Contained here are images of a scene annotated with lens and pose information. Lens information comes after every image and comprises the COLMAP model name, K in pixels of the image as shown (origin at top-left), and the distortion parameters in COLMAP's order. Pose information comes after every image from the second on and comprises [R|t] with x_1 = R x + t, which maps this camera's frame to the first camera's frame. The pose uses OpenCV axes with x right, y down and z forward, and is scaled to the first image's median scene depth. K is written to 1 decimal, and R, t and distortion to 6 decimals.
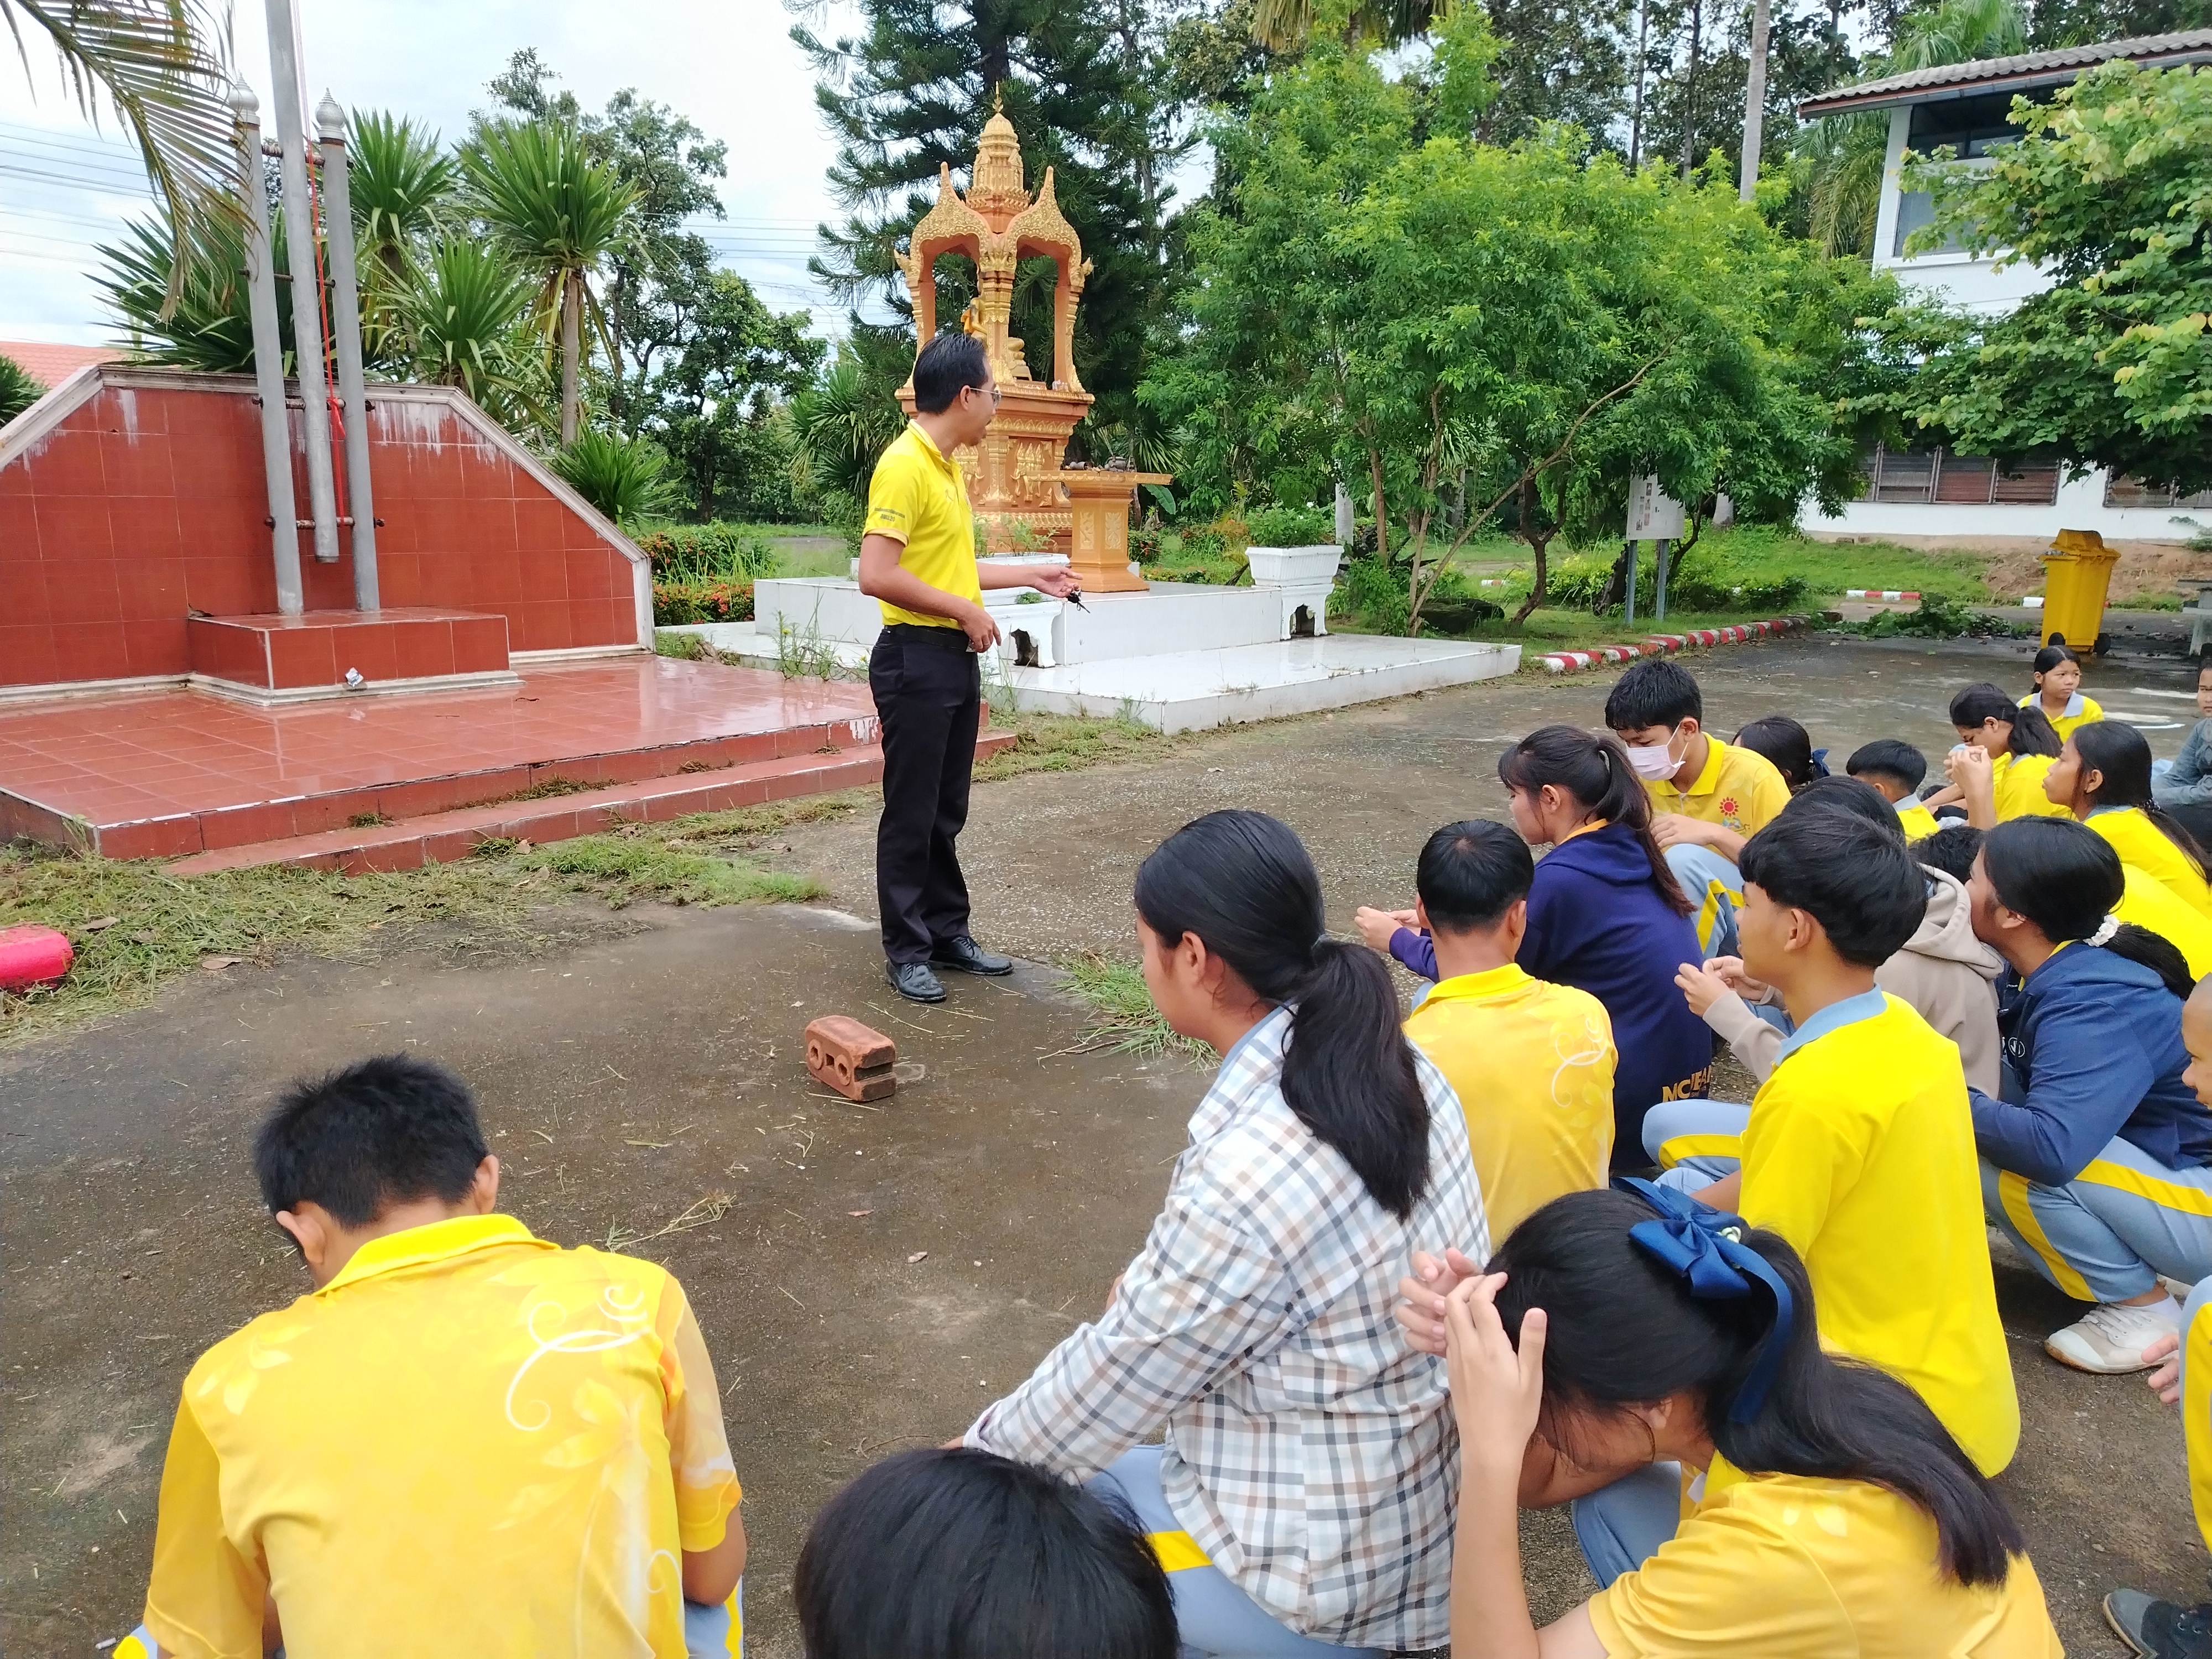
lens RADIAL K [[1517.6, 0, 1103.5], [0, 1517.6, 831.2], [0, 0, 1]] dist [-0.002087, 0.000865]
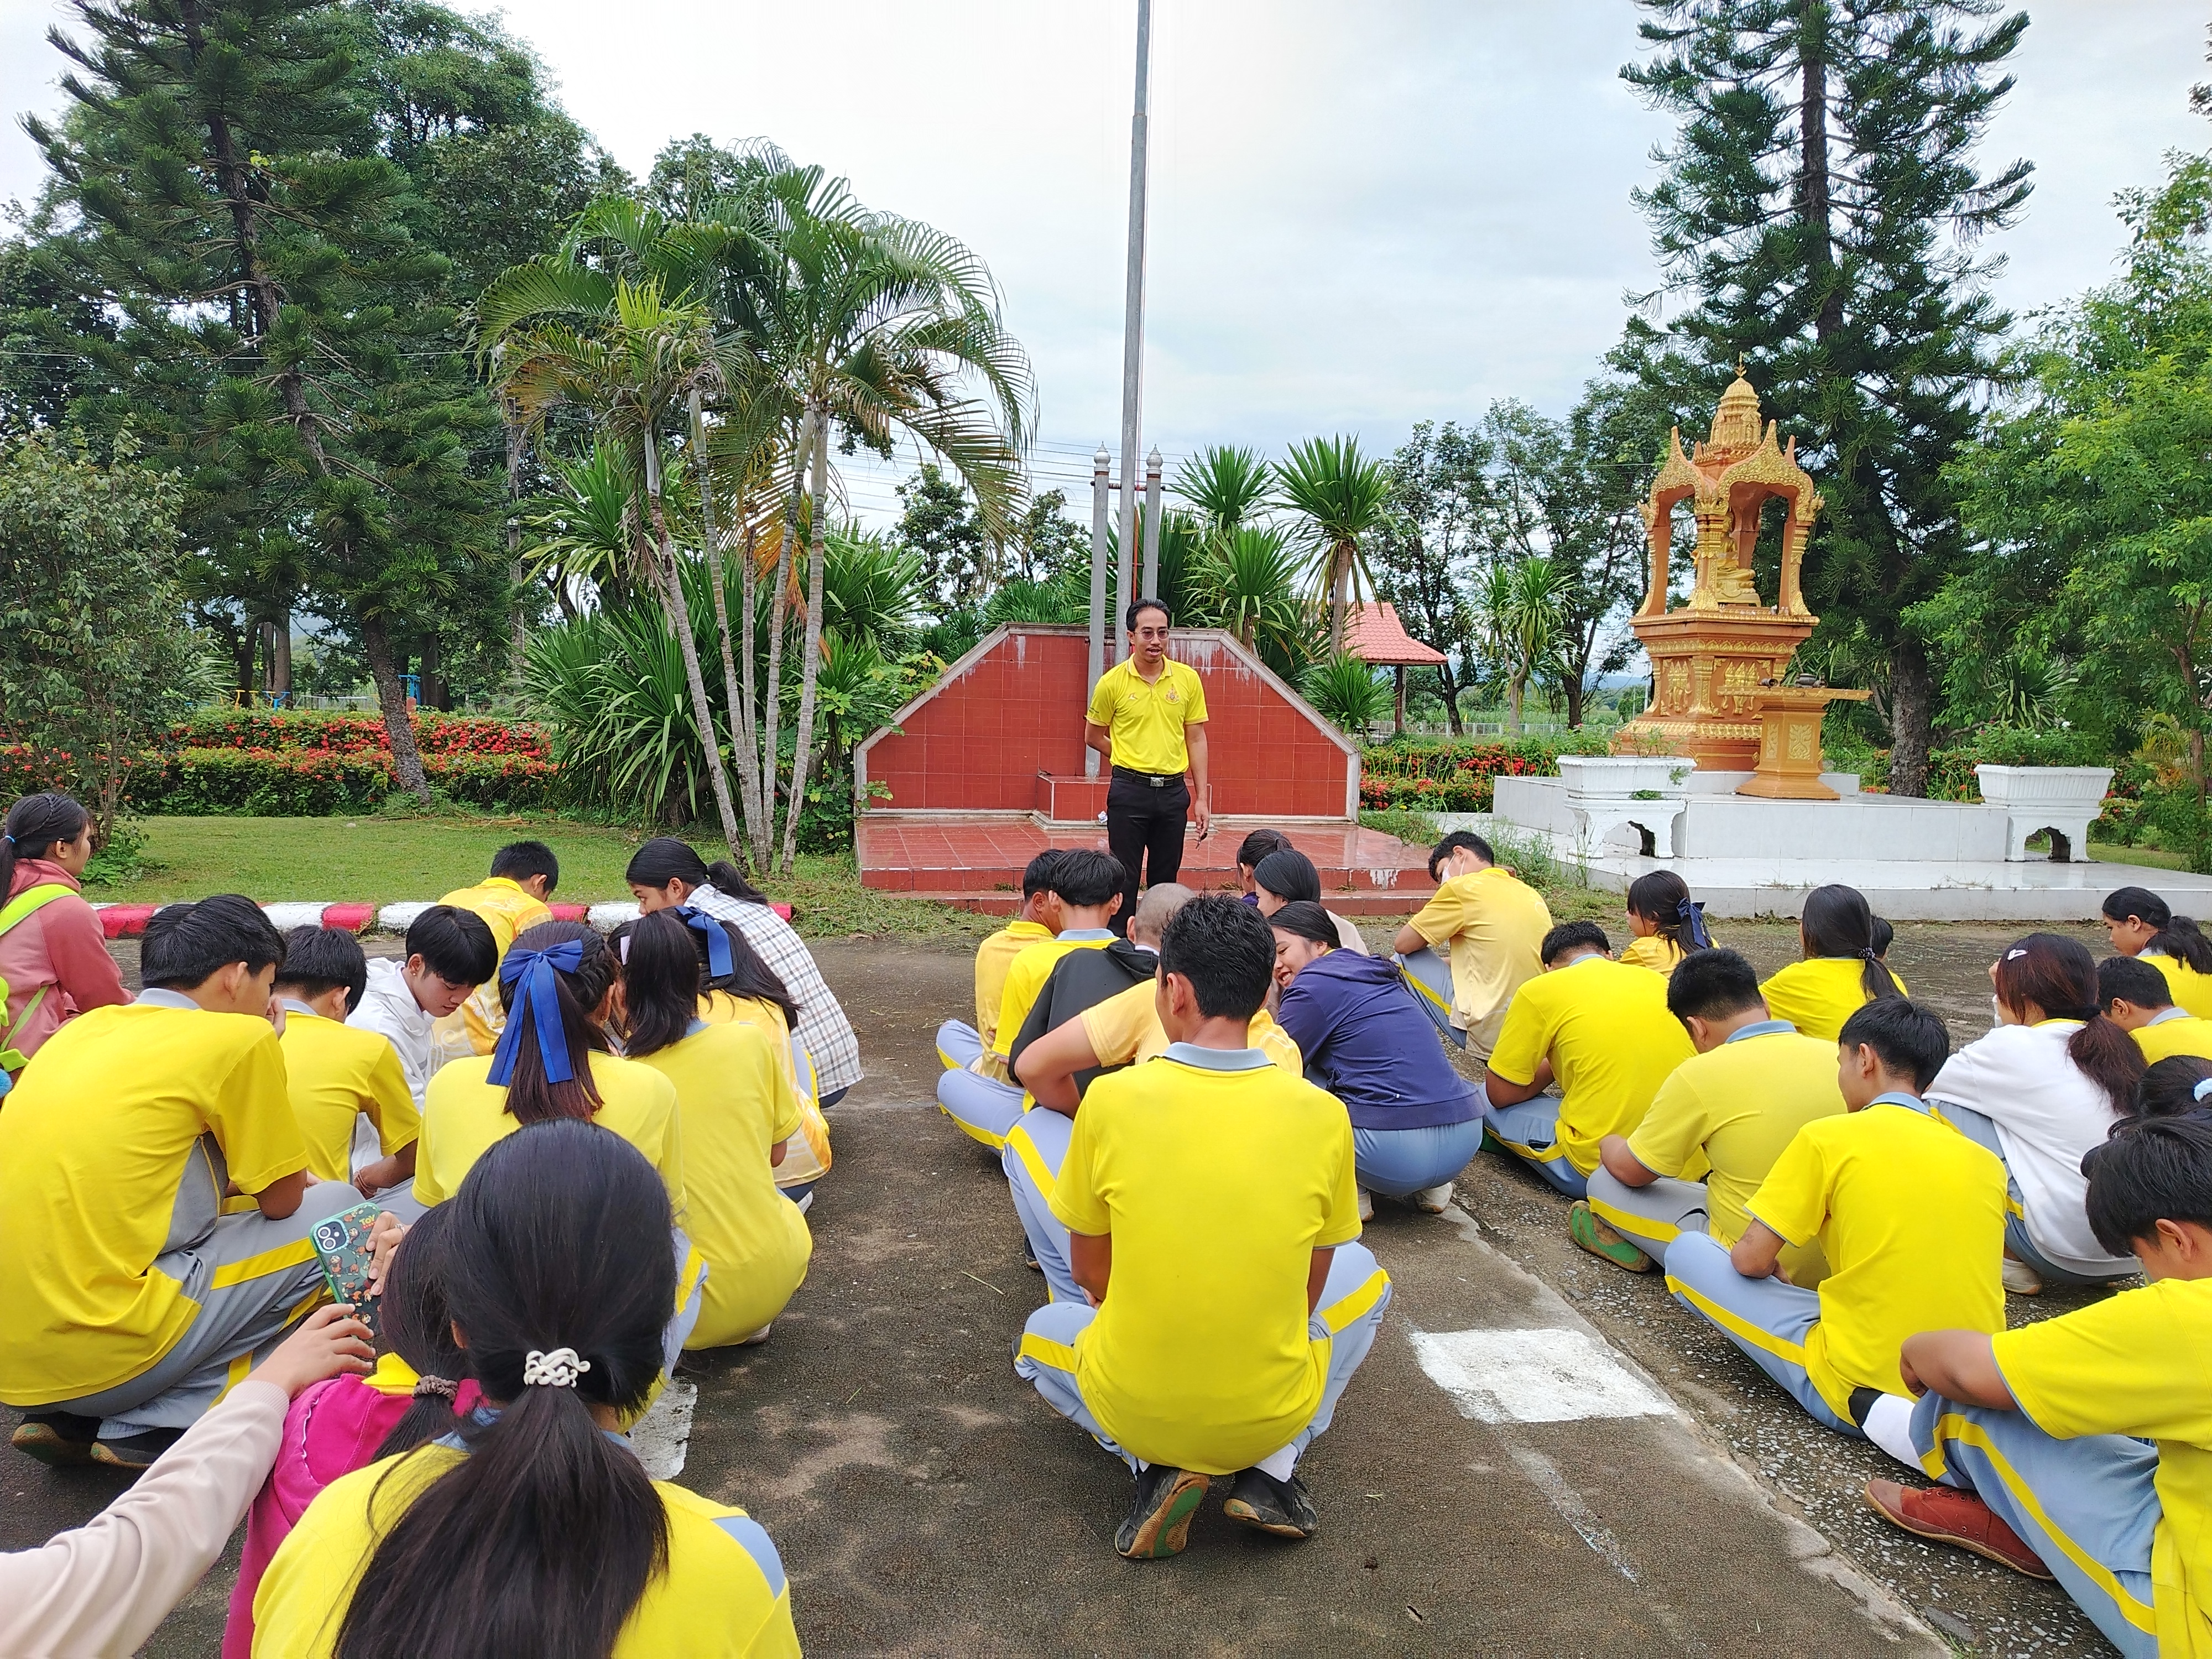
lens RADIAL K [[1517.6, 0, 1109.0], [0, 1517.6, 827.4], [0, 0, 1]] dist [-0.002087, 0.000865]
pose [[0.761577, 0.058962, -0.645387, 0.312990], [-0.152636, 0.984157, -0.090204, 0.028364], [0.629843, 0.167206, 0.758511, -0.091954]]
